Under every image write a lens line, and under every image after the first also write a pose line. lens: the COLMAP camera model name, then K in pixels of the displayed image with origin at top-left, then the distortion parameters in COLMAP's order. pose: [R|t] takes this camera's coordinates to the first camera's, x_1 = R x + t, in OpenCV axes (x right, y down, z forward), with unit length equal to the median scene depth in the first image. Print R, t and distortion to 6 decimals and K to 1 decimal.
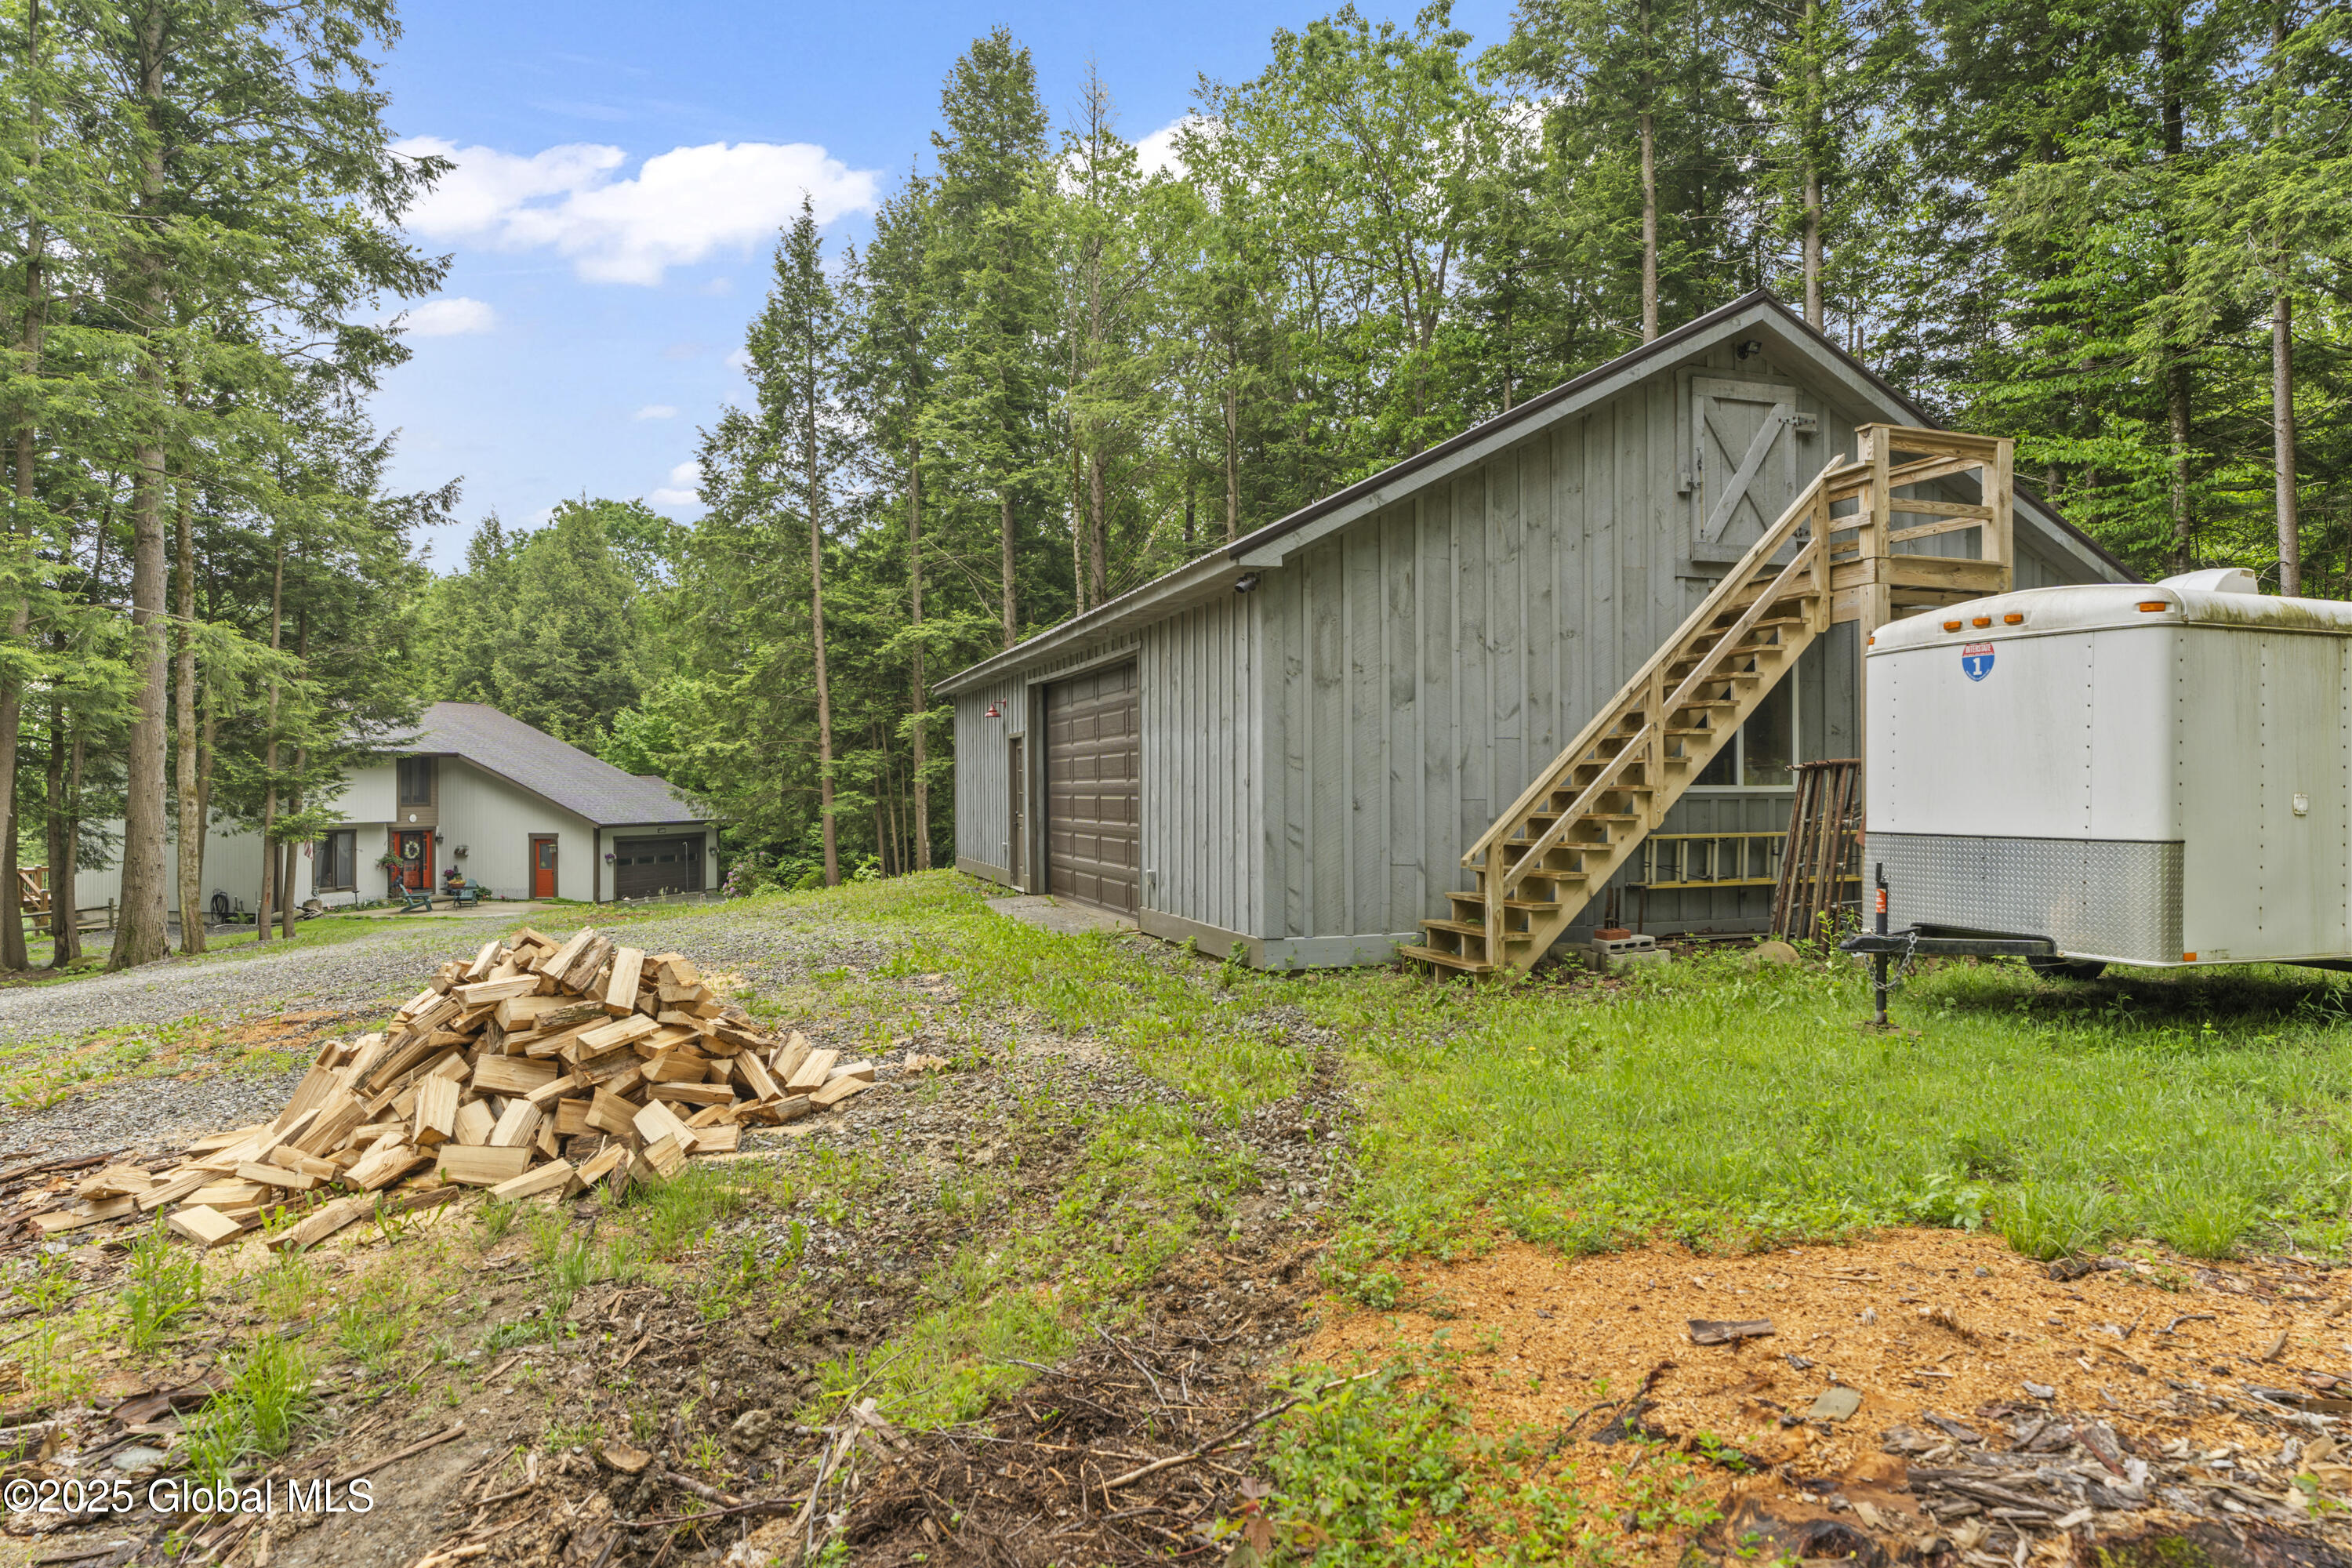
lens RADIAL K [[1369.7, 0, 1178.1], [0, 1369.7, 780.5], [0, 0, 1]] dist [-0.003927, -0.000775]
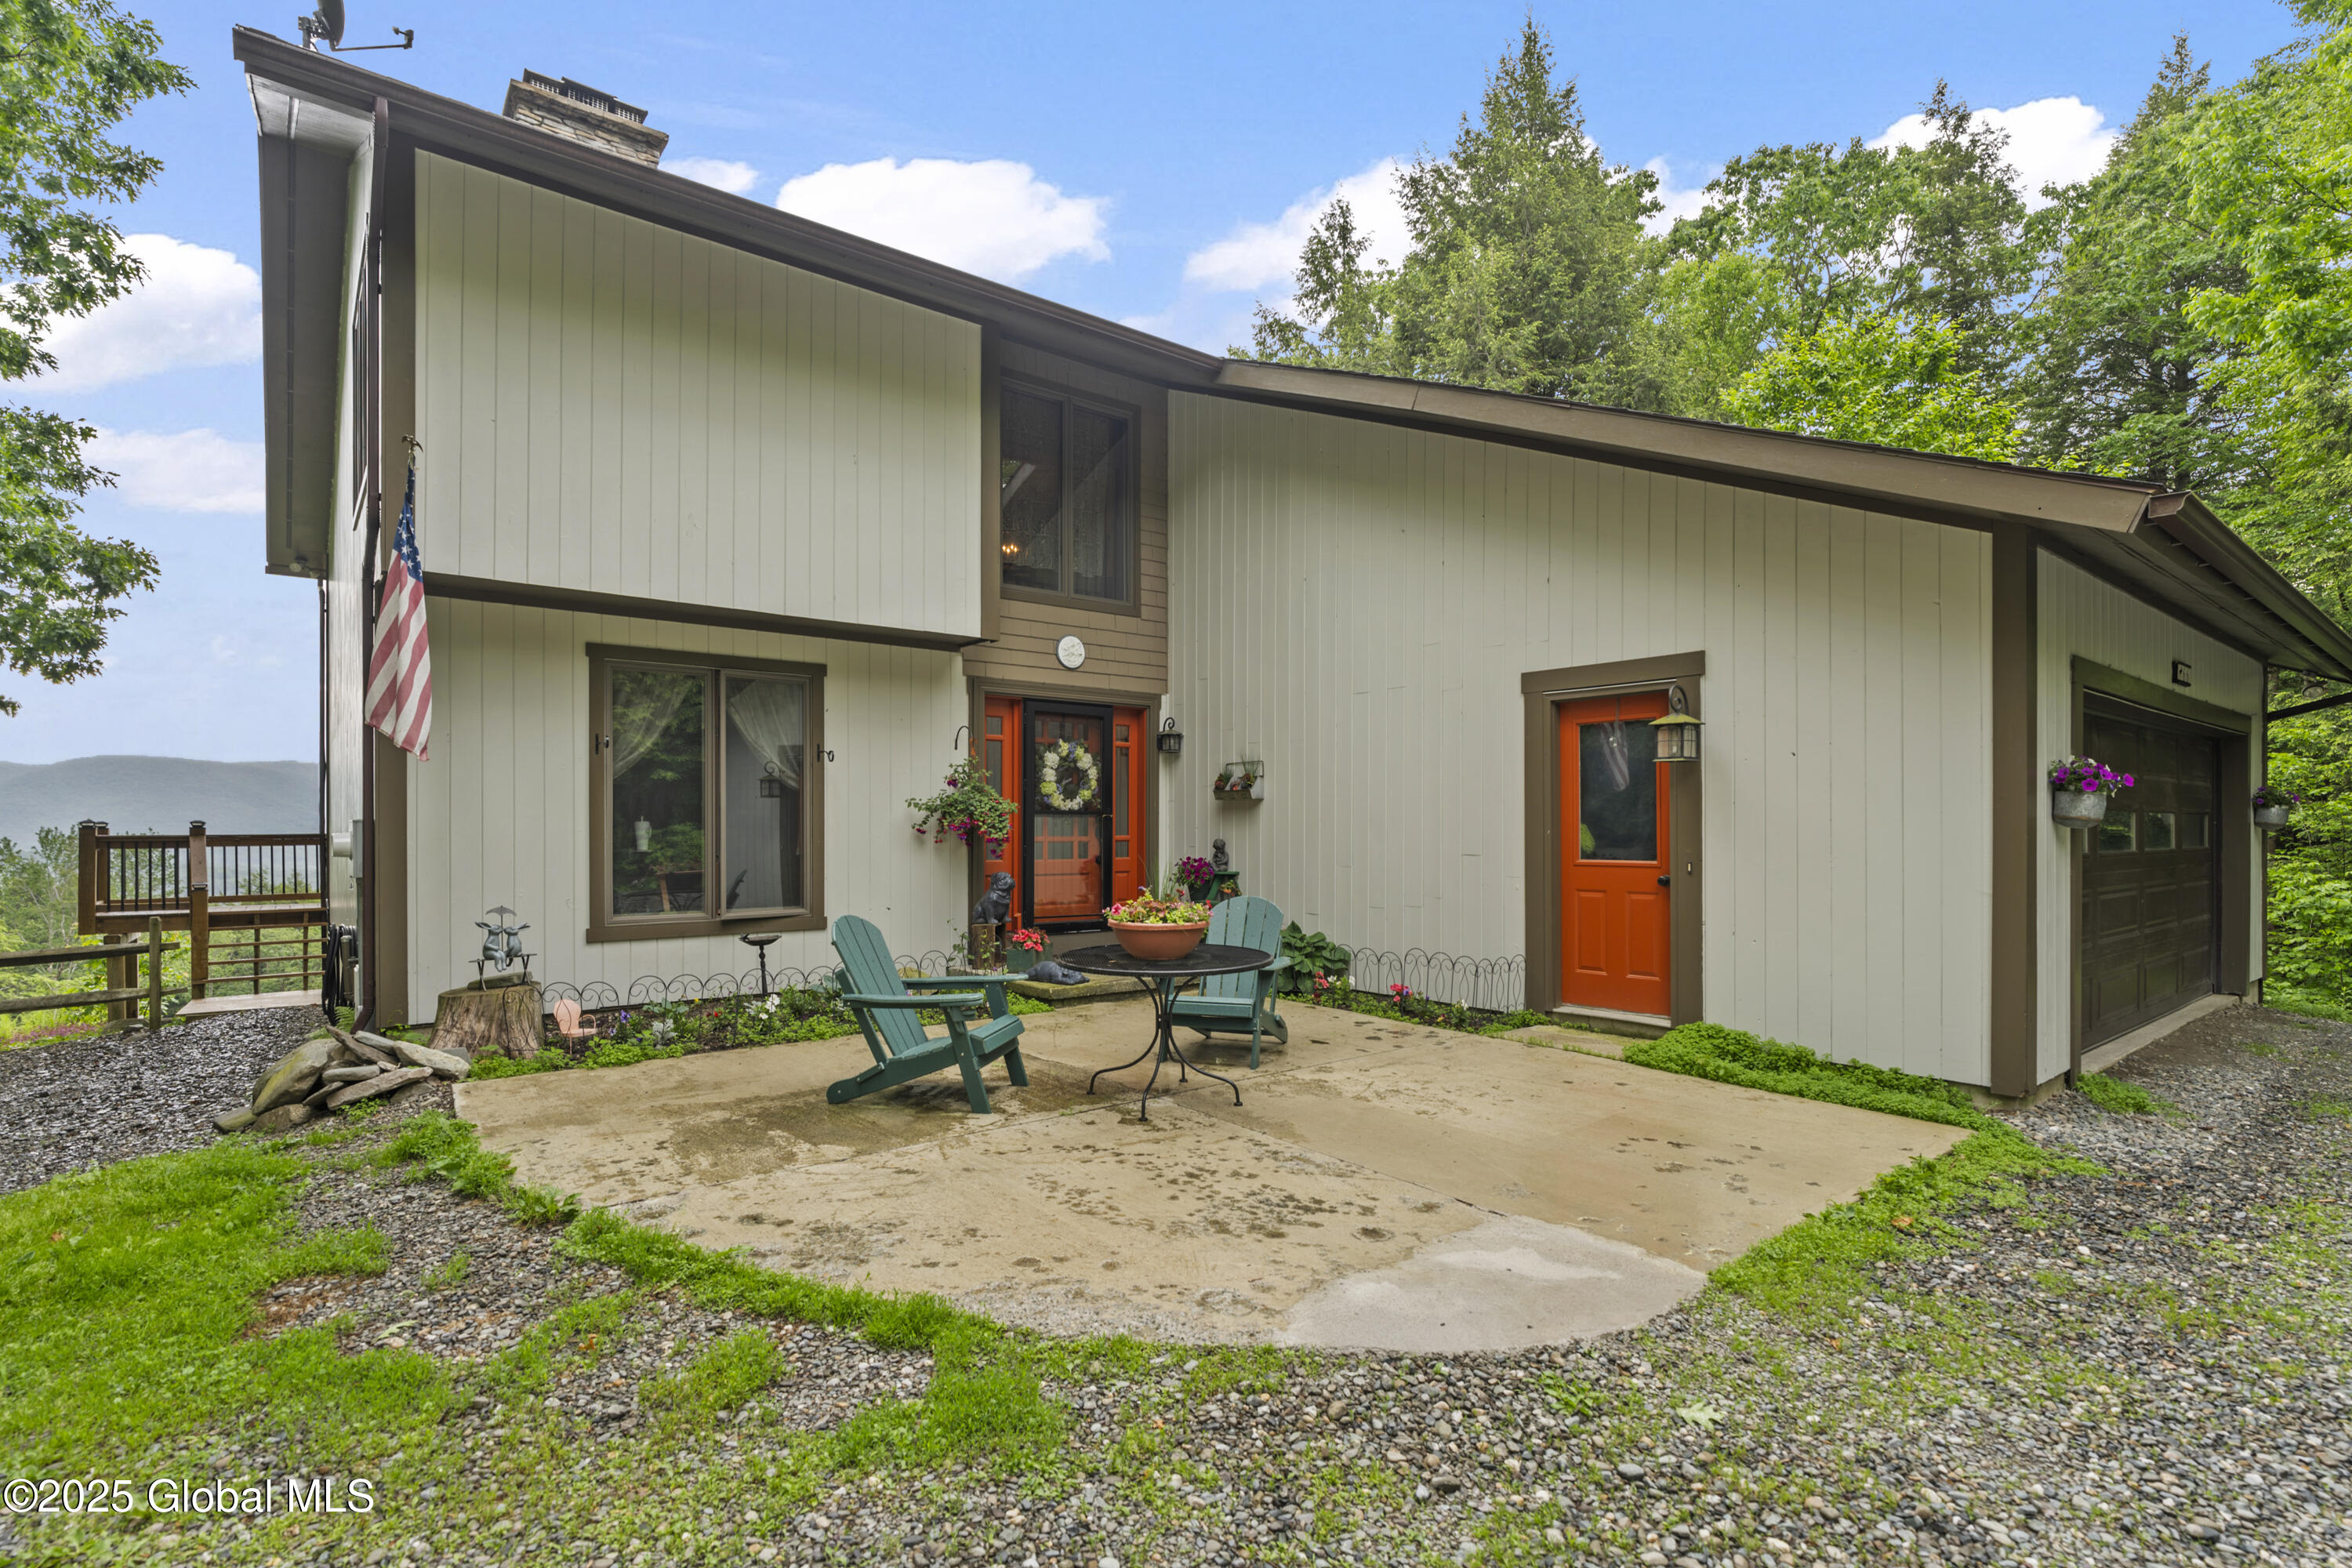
lens RADIAL K [[1085.0, 0, 1199.3], [0, 1085.0, 817.6], [0, 0, 1]] dist [0.003458, 0.001174]
pose [[0.834014, -0.001352, -0.551741, -0.429459], [-0.001471, 0.999988, -0.004674, 0.060162], [0.551741, 0.004709, 0.834002, 0.848242]]
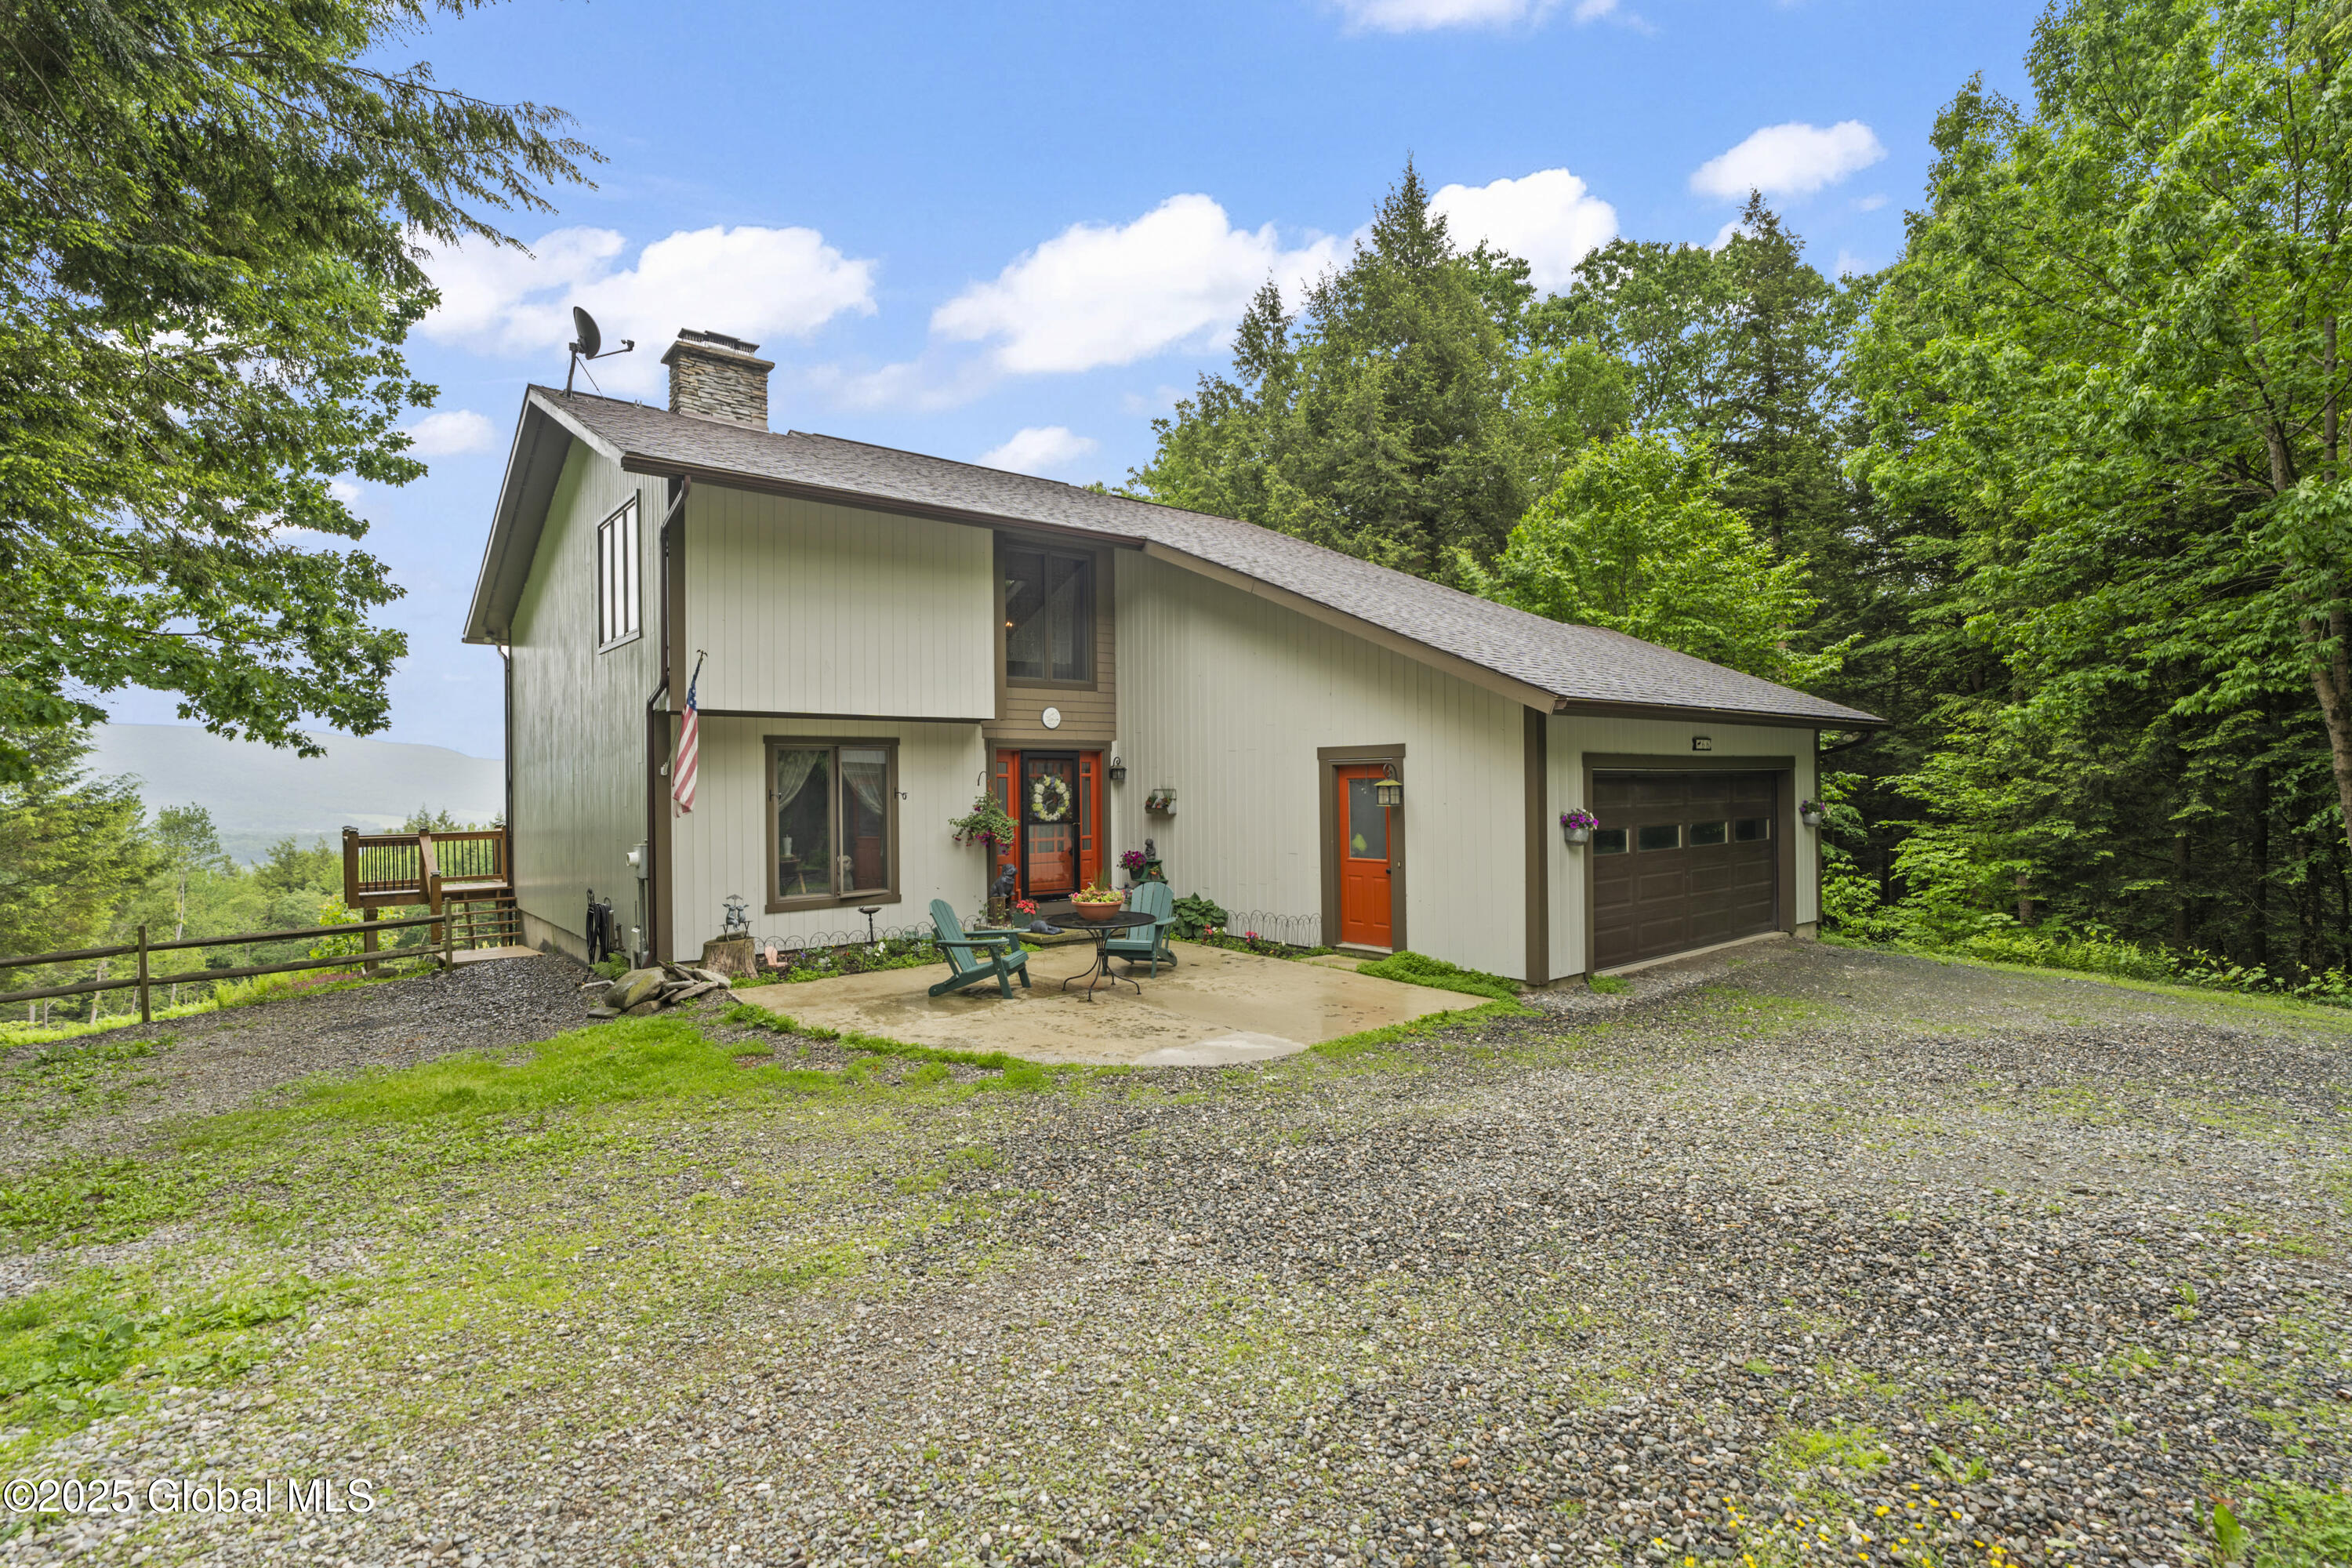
lens RADIAL K [[1055.2, 0, 1182.1], [0, 1055.2, 786.3], [0, 0, 1]] dist [-0.003193, -0.000598]
pose [[0.835588, -0.004223, -0.549340, -0.363434], [0.010266, 0.999916, 0.007928, 0.045643], [0.549260, -0.012264, 0.835561, 0.771176]]
